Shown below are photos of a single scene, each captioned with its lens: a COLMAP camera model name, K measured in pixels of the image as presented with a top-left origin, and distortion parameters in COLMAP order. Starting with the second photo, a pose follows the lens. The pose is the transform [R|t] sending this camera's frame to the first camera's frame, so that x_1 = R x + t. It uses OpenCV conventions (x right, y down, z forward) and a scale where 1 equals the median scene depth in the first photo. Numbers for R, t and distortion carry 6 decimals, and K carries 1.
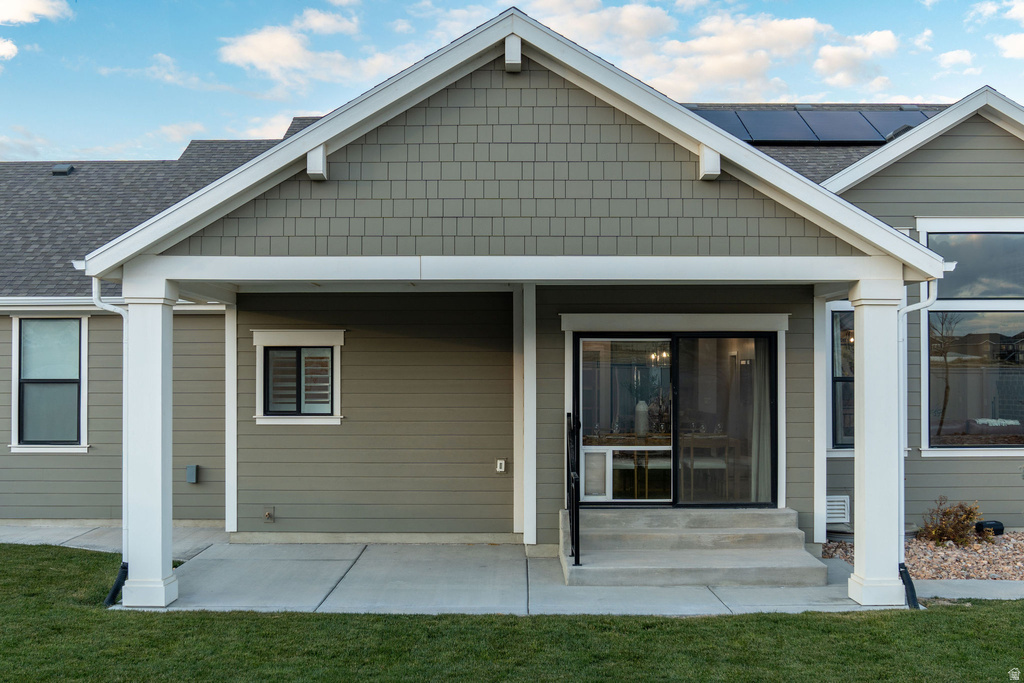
lens RADIAL K [[1168.3, 0, 512.0], [0, 1168.3, 341.5], [0, 0, 1]] dist [-0.053141, 0.024835]
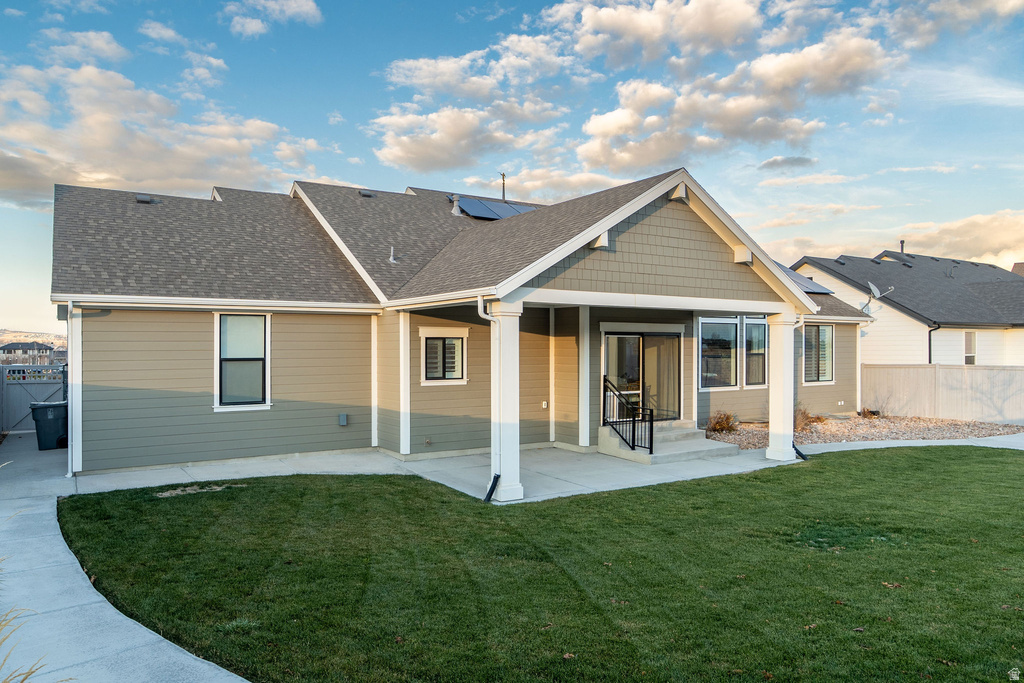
lens RADIAL K [[693.9, 0, 512.0], [0, 693.9, 341.5], [0, 0, 1]] dist [-0.013163, -0.002417]
pose [[0.841687, 0.004196, 0.539949, -0.630211], [-0.019761, 0.999539, 0.023037, -0.014385], [-0.539604, -0.030060, 0.841382, 0.130979]]
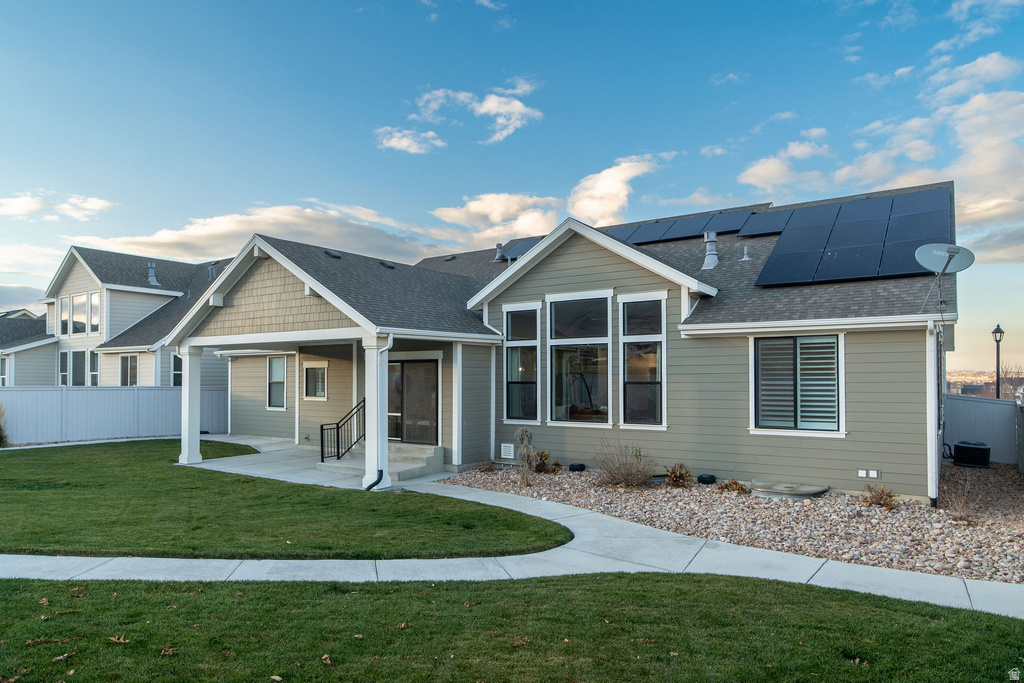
lens RADIAL K [[693.9, 0, 512.0], [0, 693.9, 341.5], [0, 0, 1]] dist [-0.013163, -0.002417]
pose [[0.814854, -0.030320, -0.578873, 0.969879], [0.019188, 0.999495, -0.025342, -0.005798], [0.579349, 0.009543, 0.815024, 0.078789]]
